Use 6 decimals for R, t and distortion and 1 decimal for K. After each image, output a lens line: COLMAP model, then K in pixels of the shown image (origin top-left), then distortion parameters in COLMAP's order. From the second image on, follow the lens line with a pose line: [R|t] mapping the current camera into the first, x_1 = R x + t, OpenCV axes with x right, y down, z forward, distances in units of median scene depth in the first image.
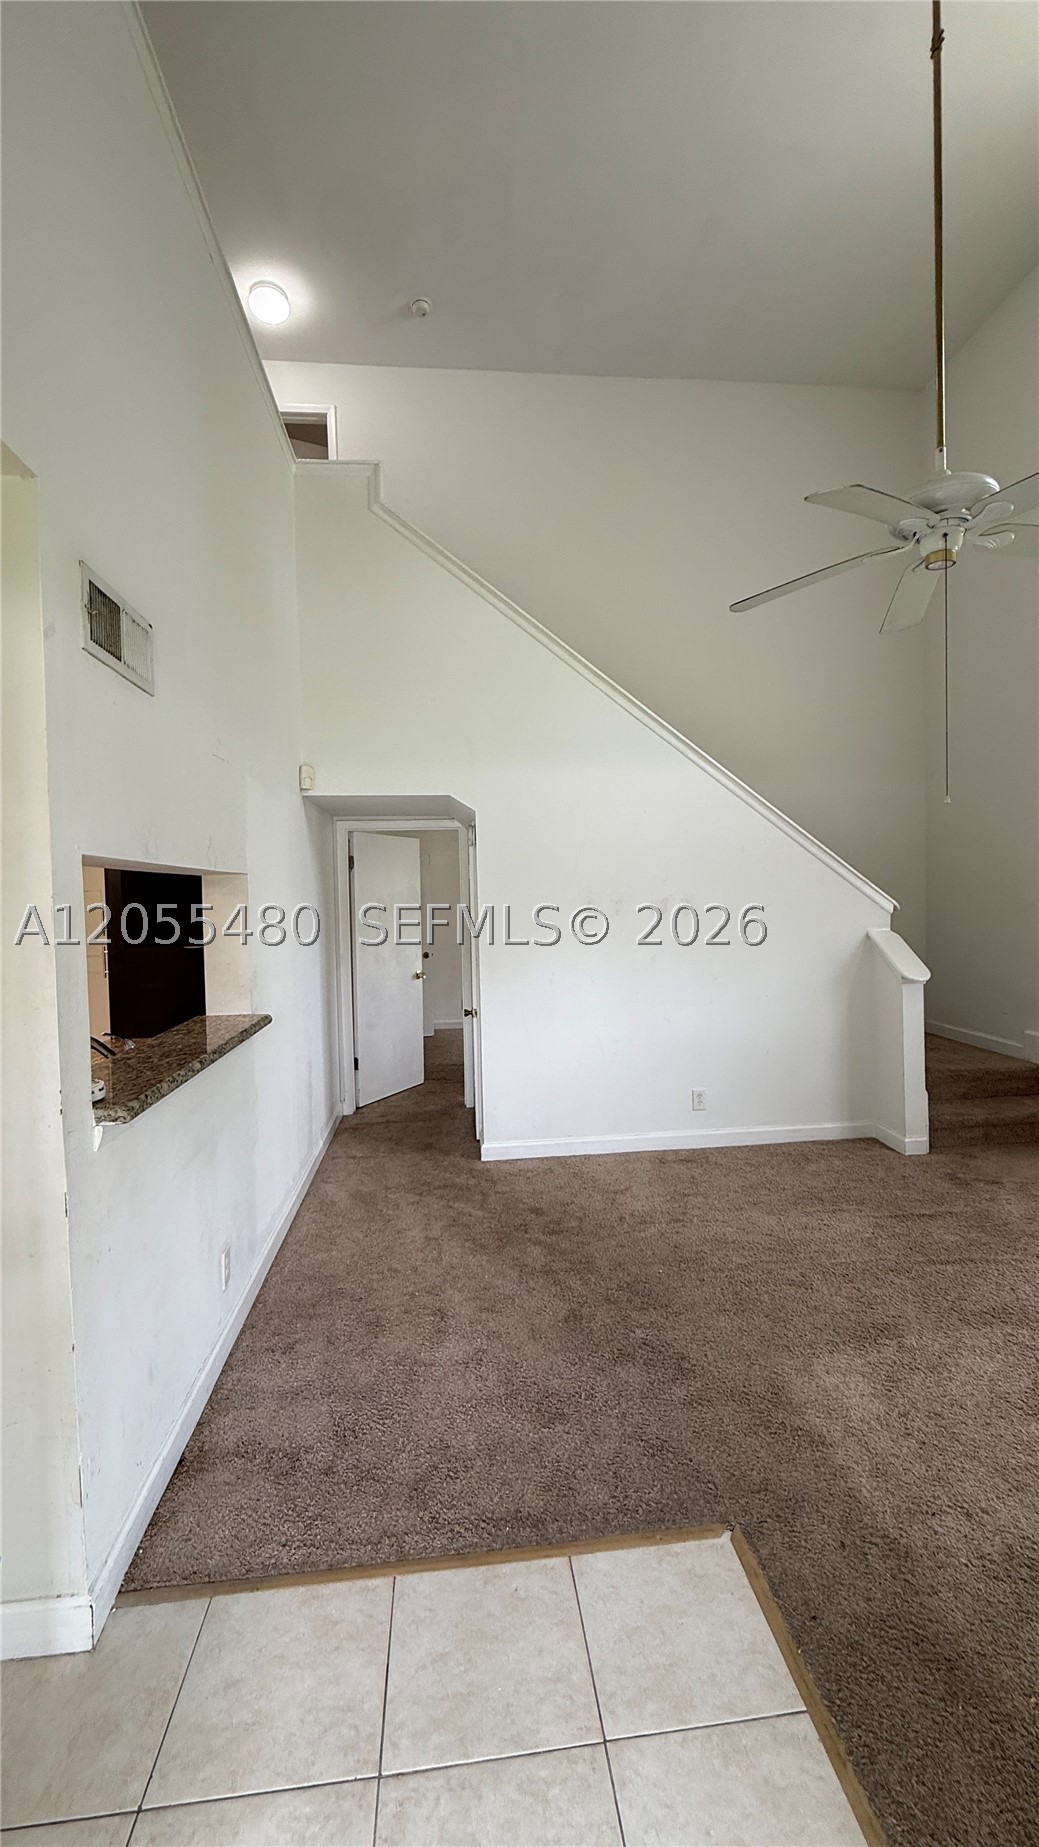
lens RADIAL K [[740.2, 0, 517.5], [0, 740.2, 918.4], [0, 0, 1]] dist [-0.000009, 0.000058]
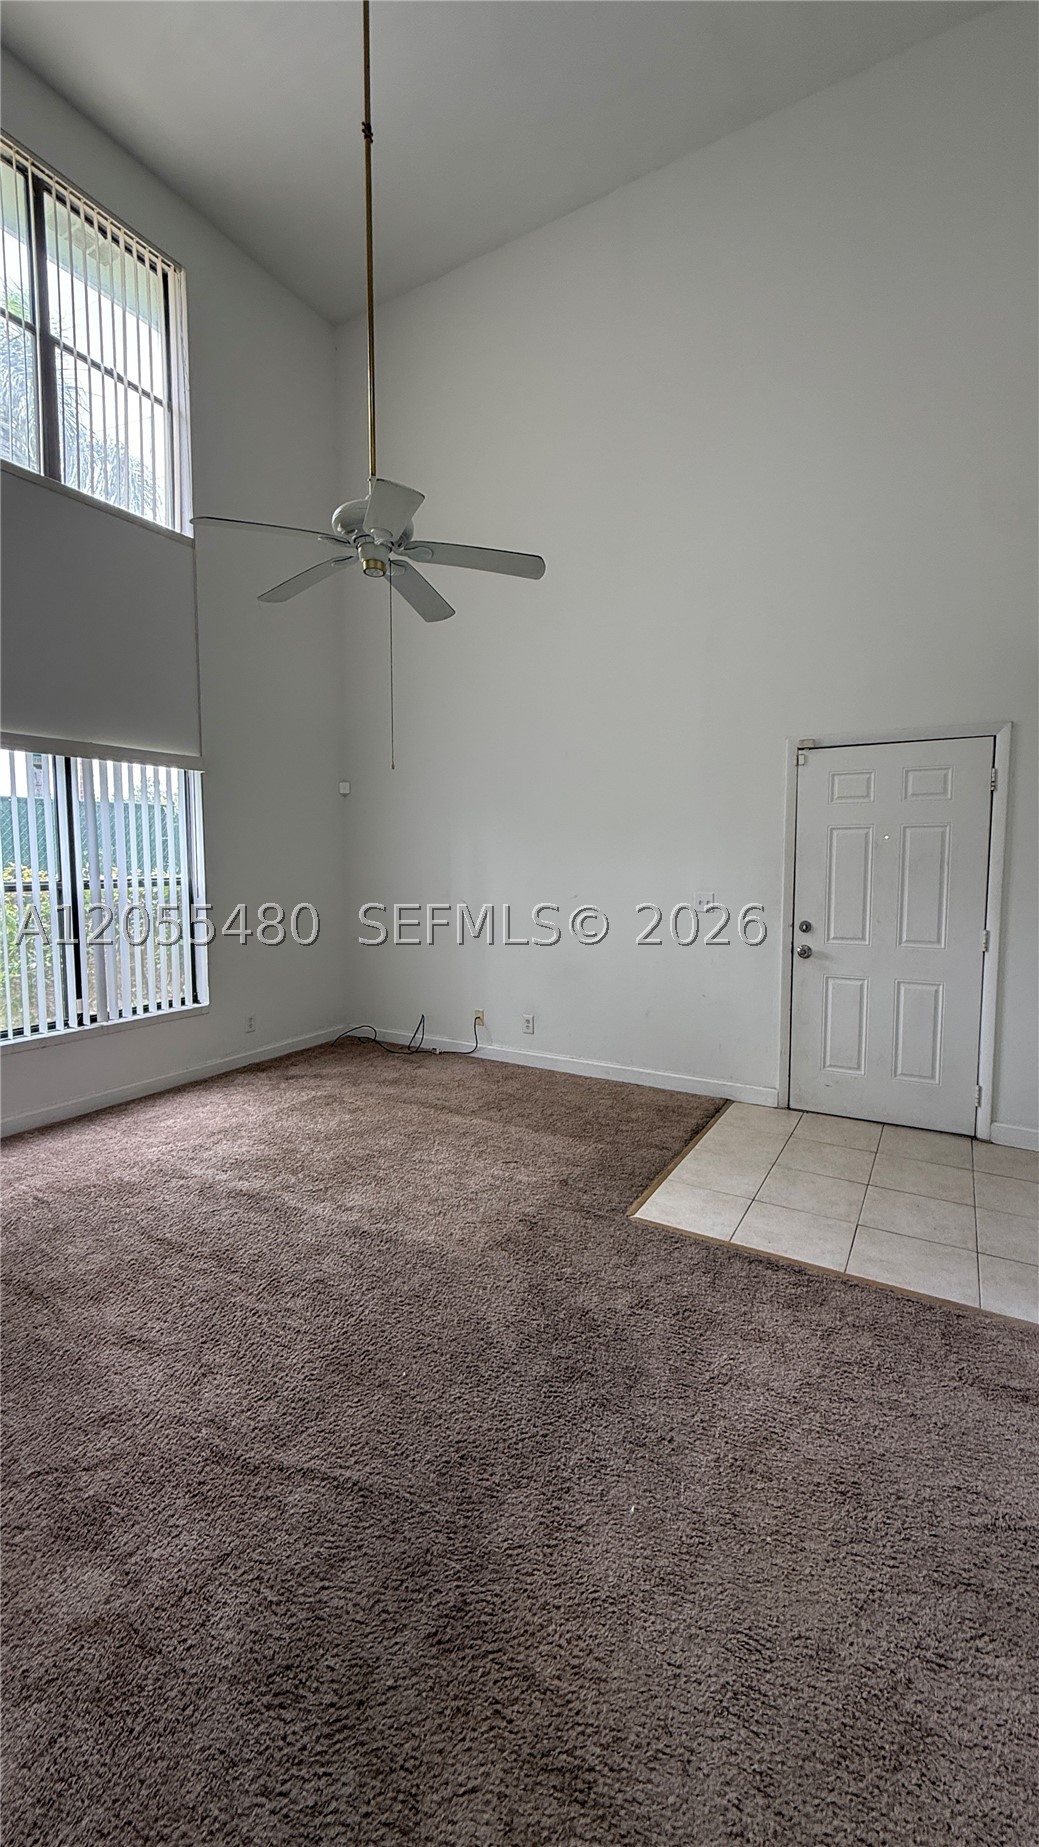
lens RADIAL K [[740.2, 0, 524.7], [0, 740.2, 919.9], [0, 0, 1]] dist [-0.000009, 0.000058]
pose [[-0.806470, -0.027573, 0.590631, -0.370366], [0.033415, 0.995190, 0.092085, -0.001741], [-0.590330, 0.094000, -0.801670, 1.820116]]
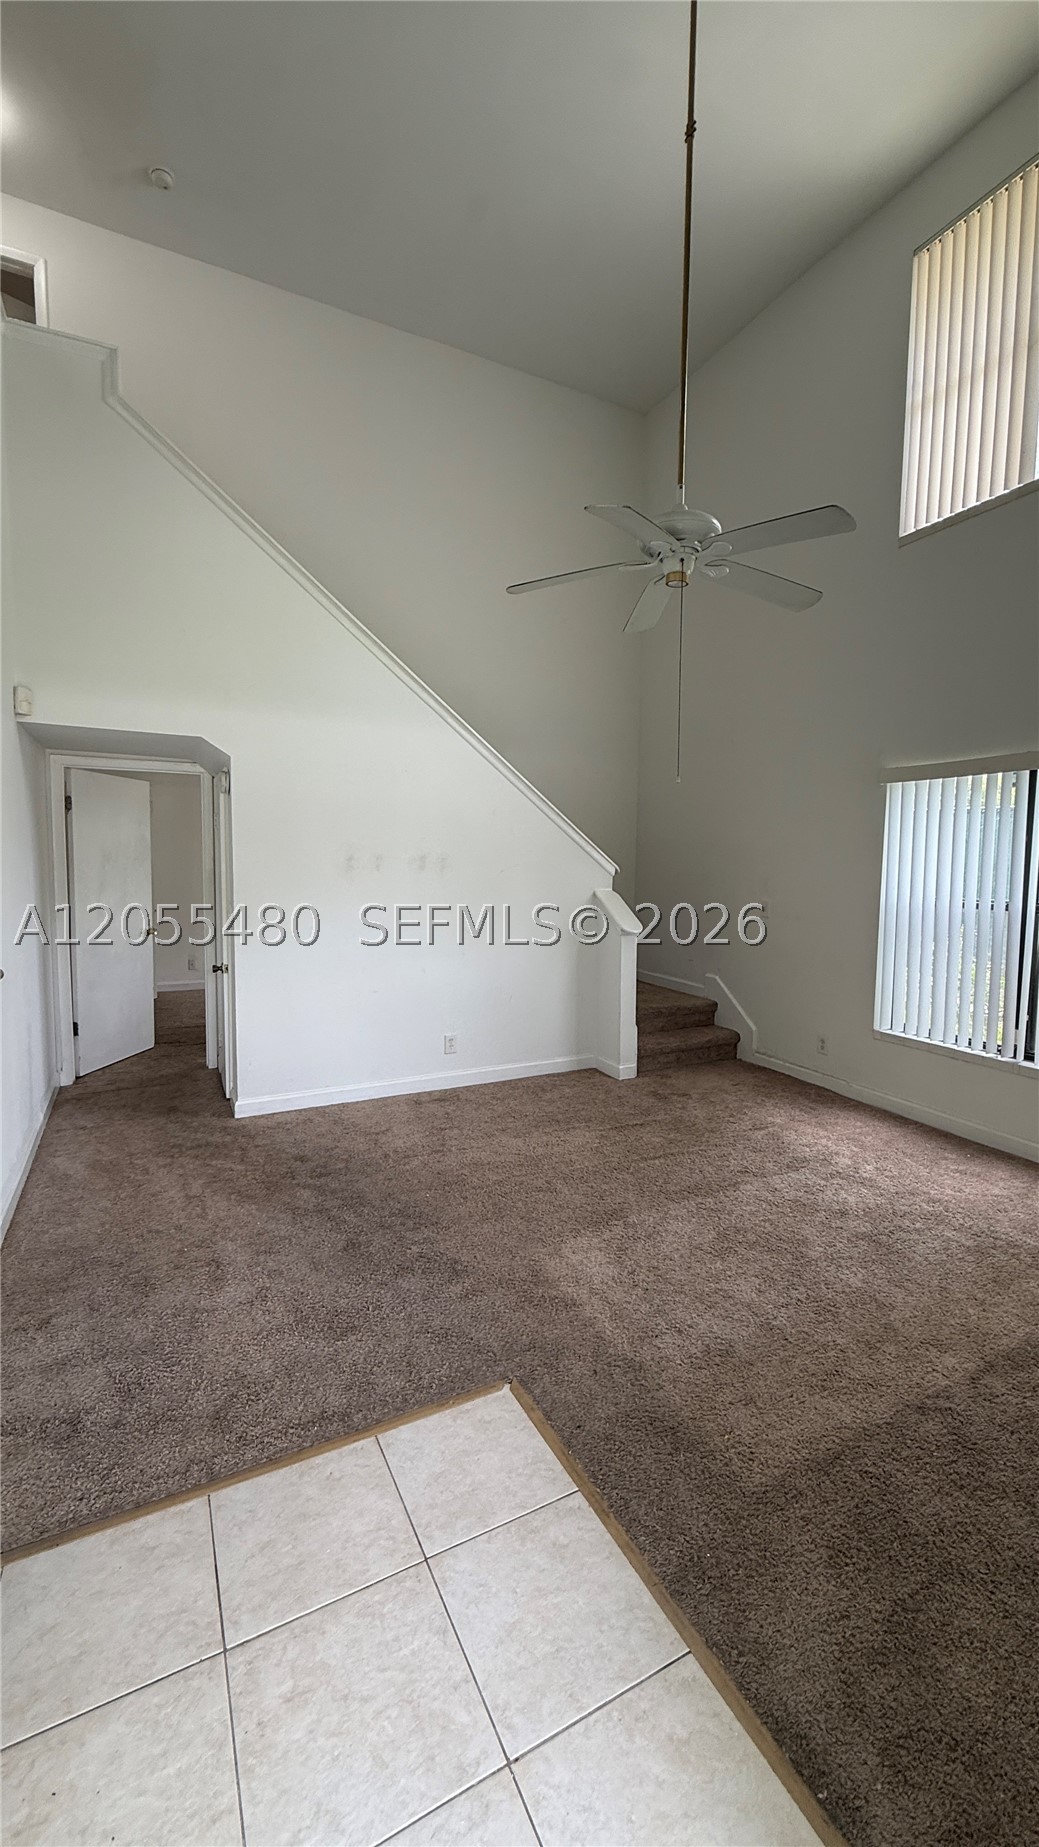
lens RADIAL K [[740.2, 0, 520.9], [0, 740.2, 918.1], [0, 0, 1]] dist [-0.000009, 0.000058]
pose [[0.931218, 0.005862, 0.364416, -0.100657], [-0.024491, 0.998617, 0.046521, 0.016908], [-0.363640, -0.052247, 0.930073, -0.057905]]
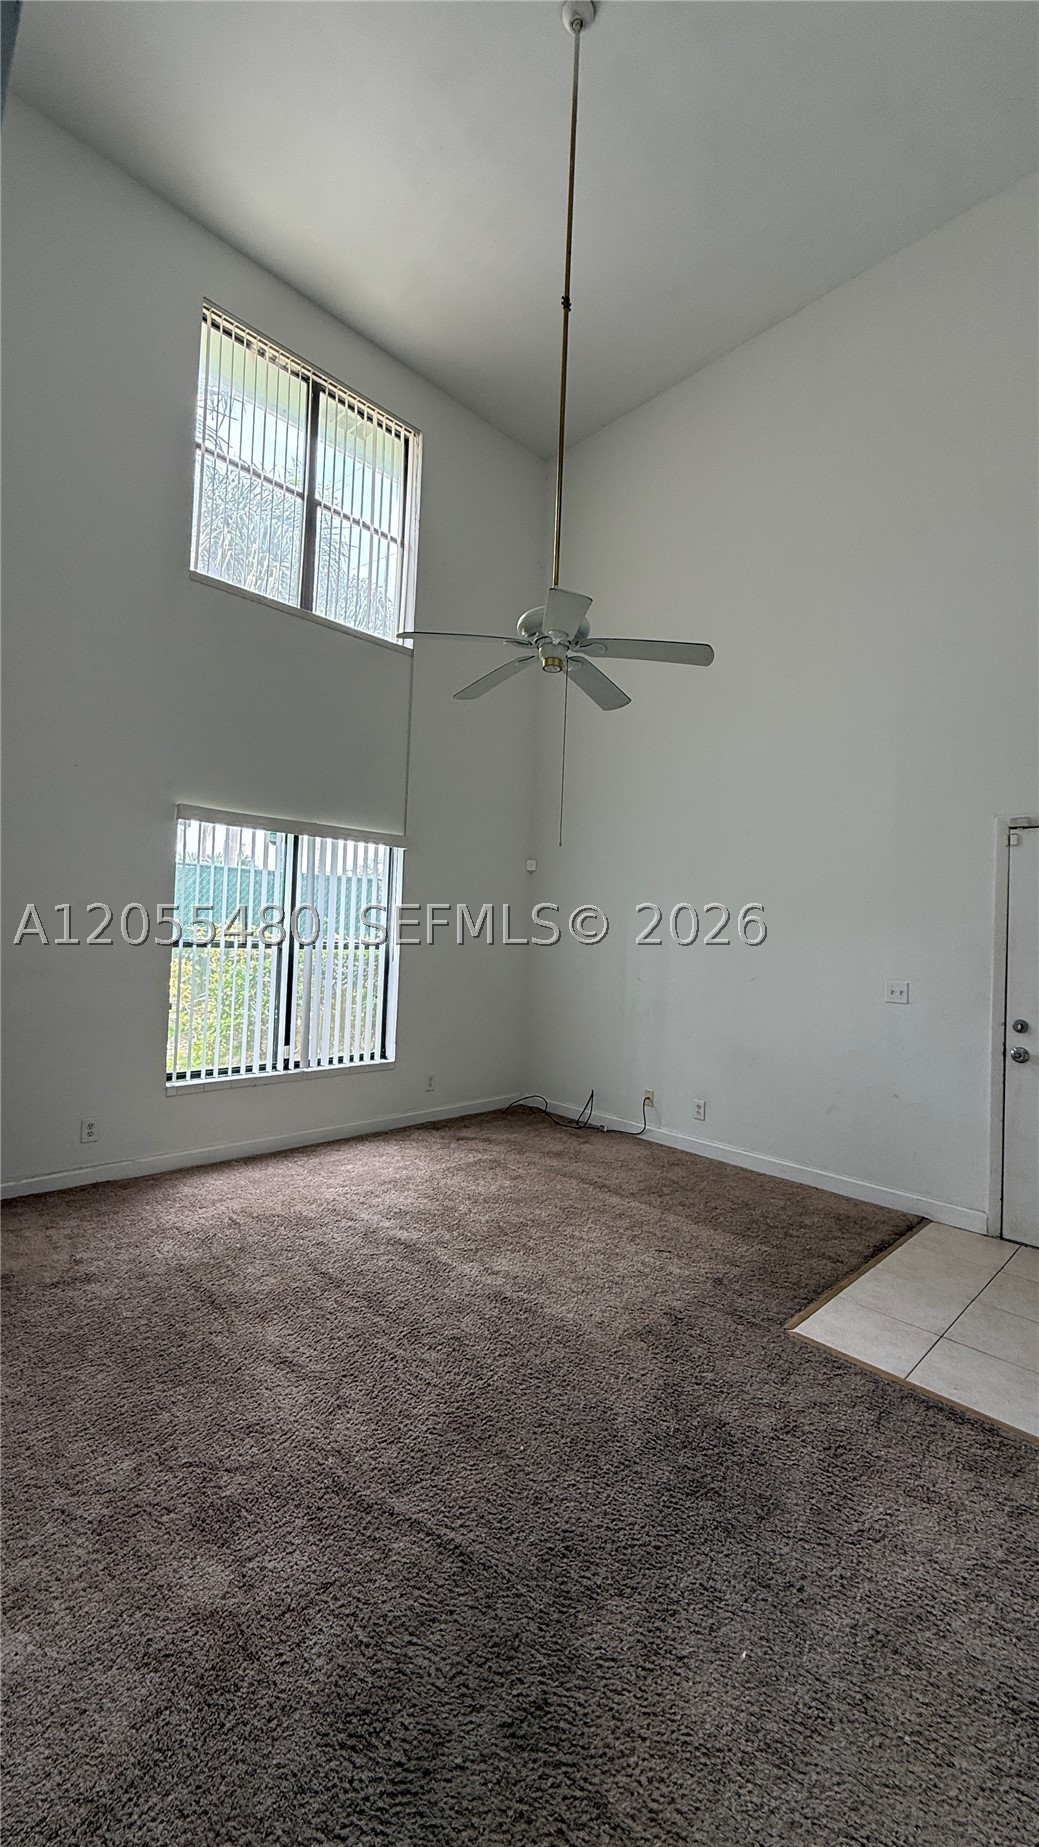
lens RADIAL K [[740.2, 0, 522.4], [0, 740.2, 919.4], [0, 0, 1]] dist [-0.000009, 0.000058]
pose [[-0.622391, 0.012912, 0.782600, -0.434501], [-0.004001, 0.999798, -0.019677, 0.009367], [-0.782696, -0.015378, -0.622214, 1.799404]]
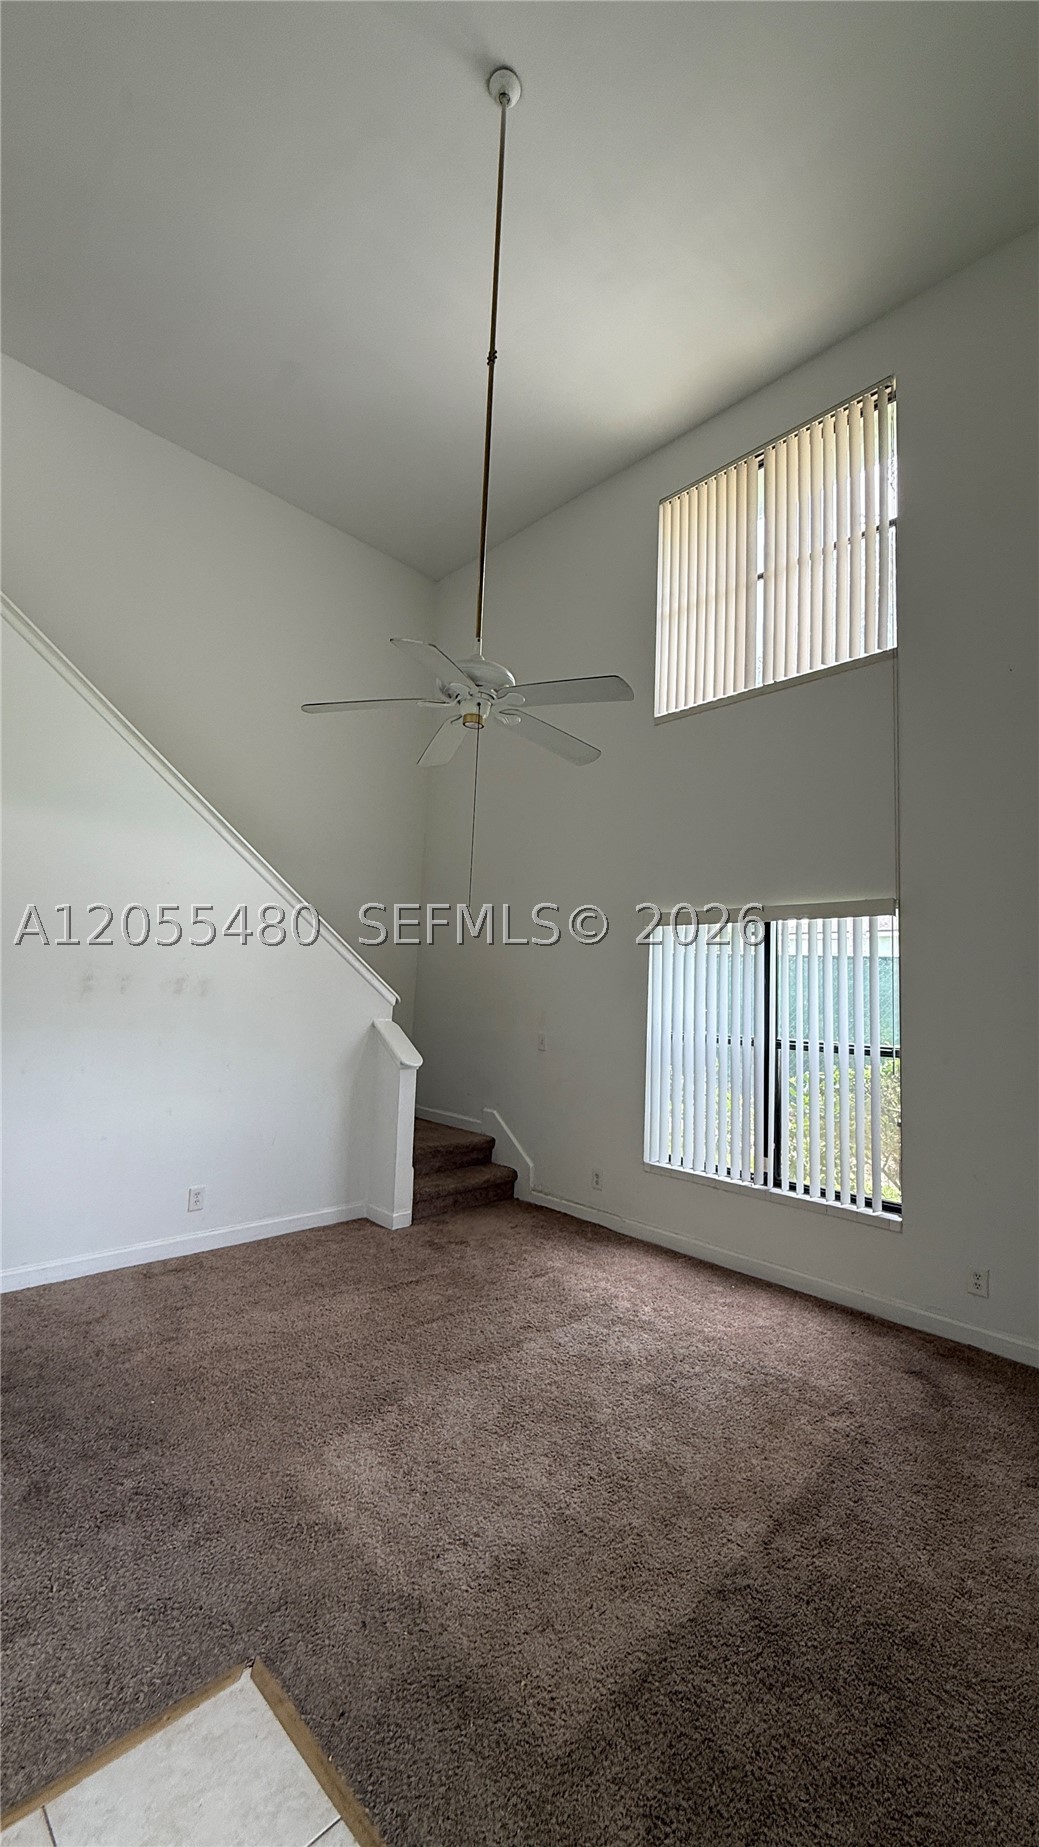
lens RADIAL K [[740.2, 0, 524.1], [0, 740.2, 917.5], [0, 0, 1]] dist [-0.000009, 0.000058]
pose [[0.775701, 0.121365, 0.619321, -0.097565], [-0.043737, 0.989314, -0.139089, 0.015651], [-0.629583, 0.080804, 0.772720, 0.001578]]
